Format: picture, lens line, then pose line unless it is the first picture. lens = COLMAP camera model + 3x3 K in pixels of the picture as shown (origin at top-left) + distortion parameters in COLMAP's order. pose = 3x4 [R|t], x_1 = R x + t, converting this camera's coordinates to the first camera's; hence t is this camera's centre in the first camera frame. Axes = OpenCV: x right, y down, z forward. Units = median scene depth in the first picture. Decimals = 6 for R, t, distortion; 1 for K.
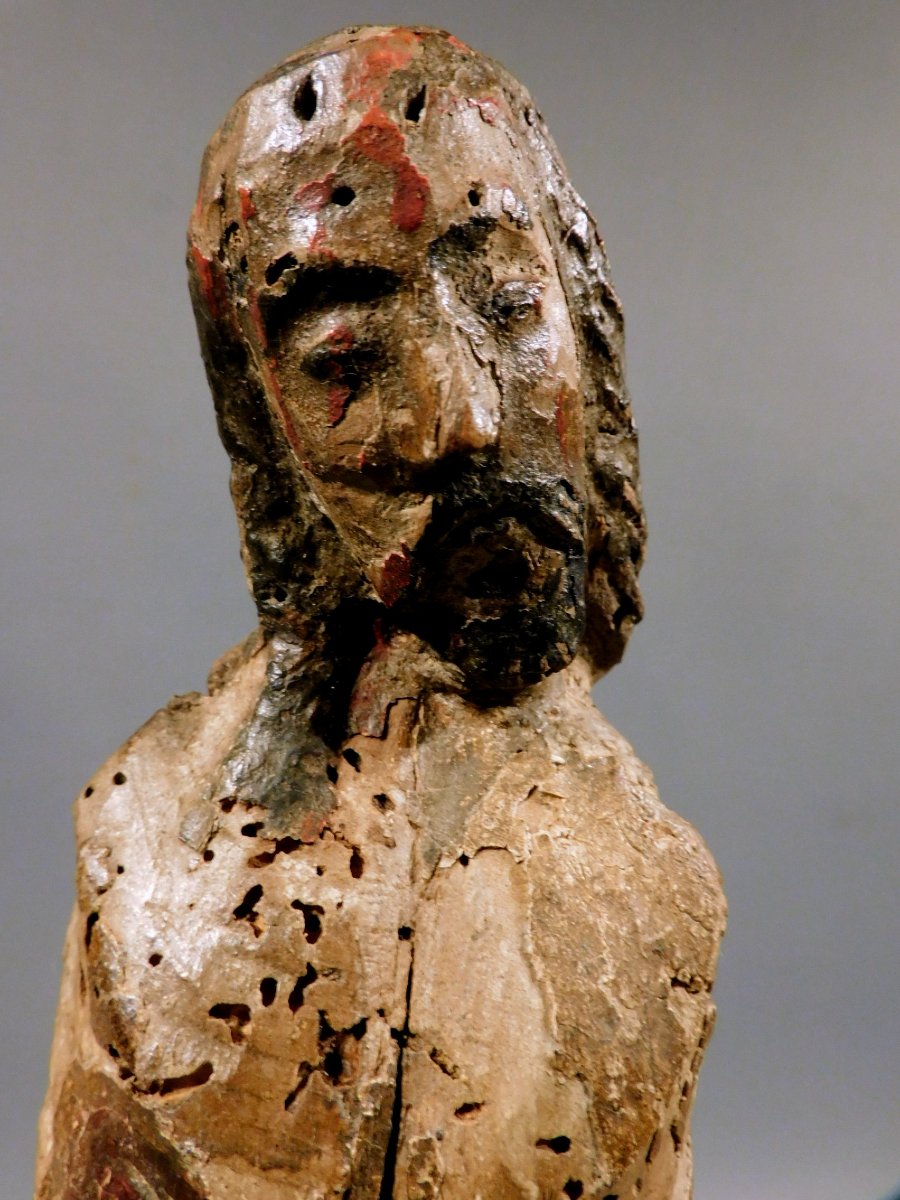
lens RADIAL K [[851.5, 0, 448.1], [0, 851.5, 598.3], [0, 0, 1]] dist [0.021357, -0.013086]
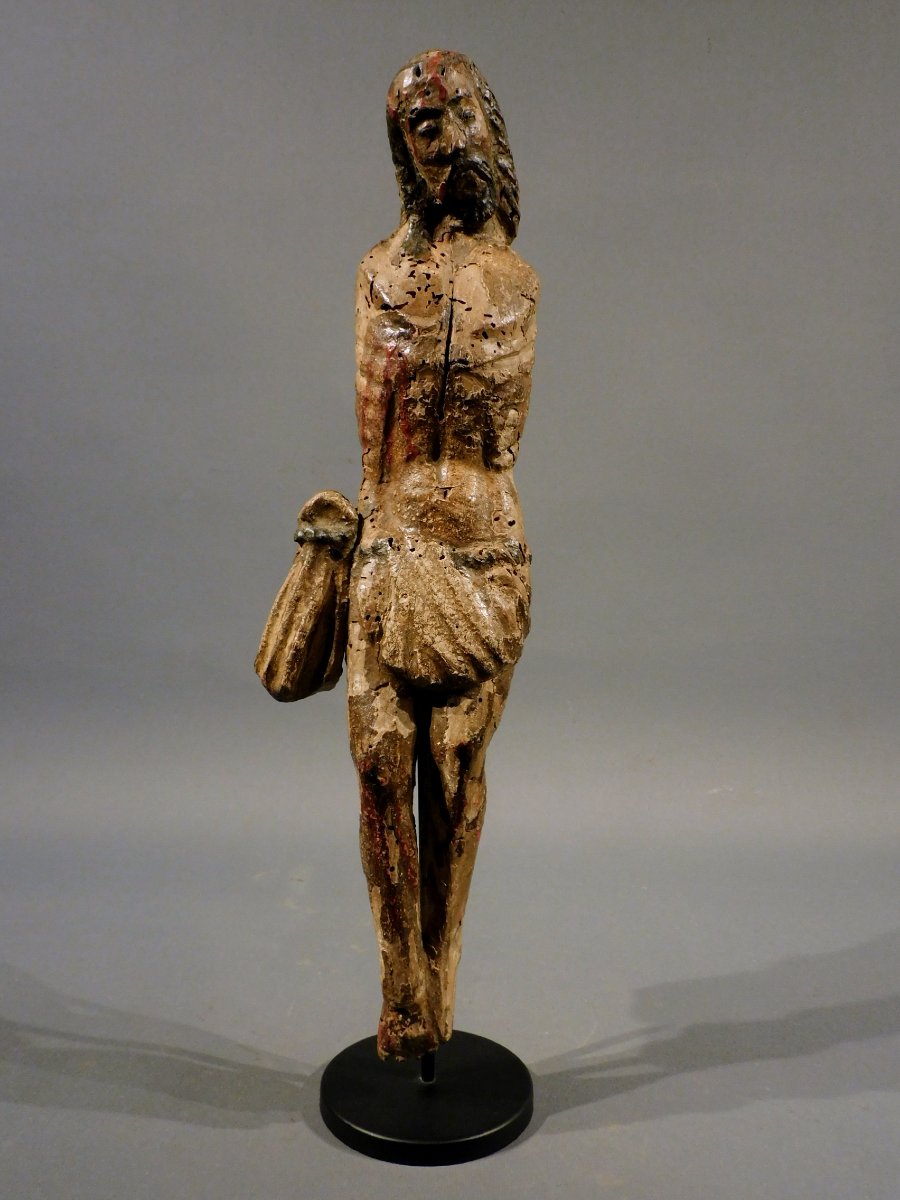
lens RADIAL K [[1073.2, 0, 457.3], [0, 1073.2, 604.4], [0, 0, 1]] dist [0.015161, -0.034821]
pose [[0.998052, -0.056155, -0.027197, 0.029896], [0.057809, 0.996247, 0.064425, 1.585825], [0.023478, -0.065871, 0.997552, -4.124356]]
